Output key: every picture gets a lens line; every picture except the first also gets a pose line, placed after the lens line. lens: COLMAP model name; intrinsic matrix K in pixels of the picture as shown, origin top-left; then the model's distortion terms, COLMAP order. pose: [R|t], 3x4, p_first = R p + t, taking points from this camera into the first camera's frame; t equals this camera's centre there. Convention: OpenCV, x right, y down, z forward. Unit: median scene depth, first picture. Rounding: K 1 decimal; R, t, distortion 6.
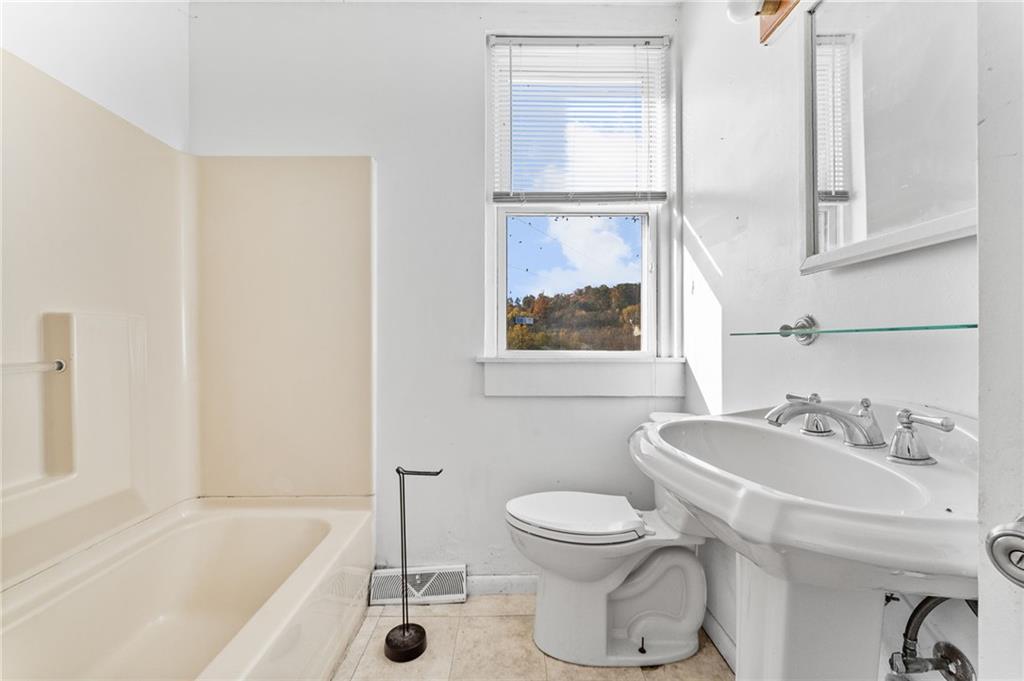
lens RADIAL K [[413.3, 0, 510.4], [0, 413.3, 342.5], [0, 0, 1]] dist [0.001151, -0.000565]
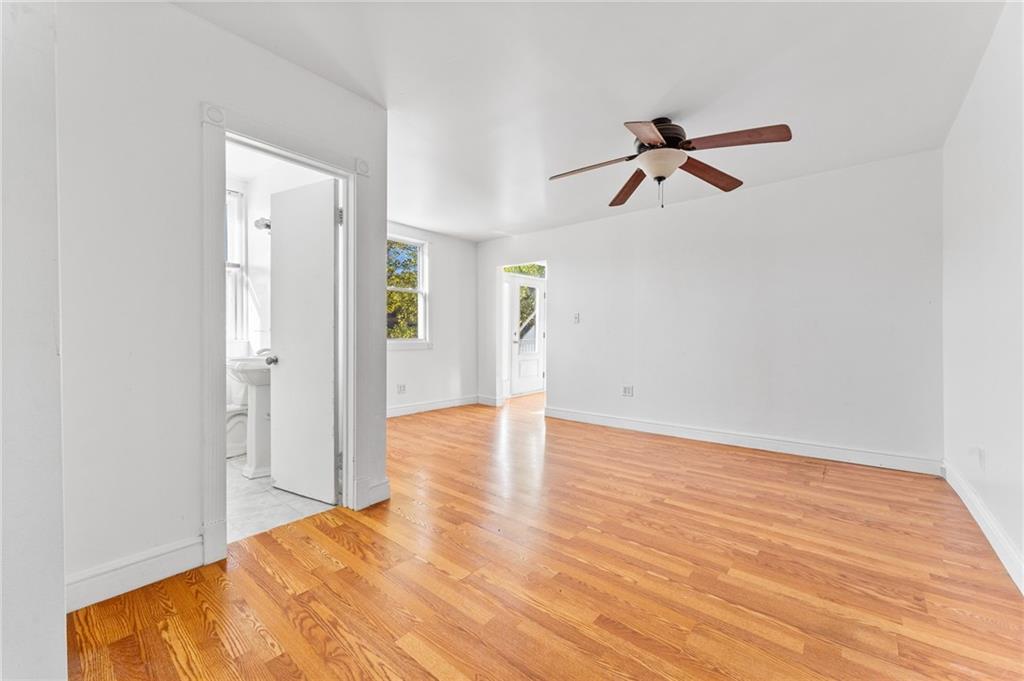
lens RADIAL K [[413.3, 0, 516.2], [0, 413.3, 340.9], [0, 0, 1]] dist [0.001151, -0.000565]
pose [[0.645601, -0.005086, 0.763658, -0.349960], [-0.007392, 0.999889, 0.012909, 0.001808], [-0.763640, -0.013979, 0.645491, -1.529720]]
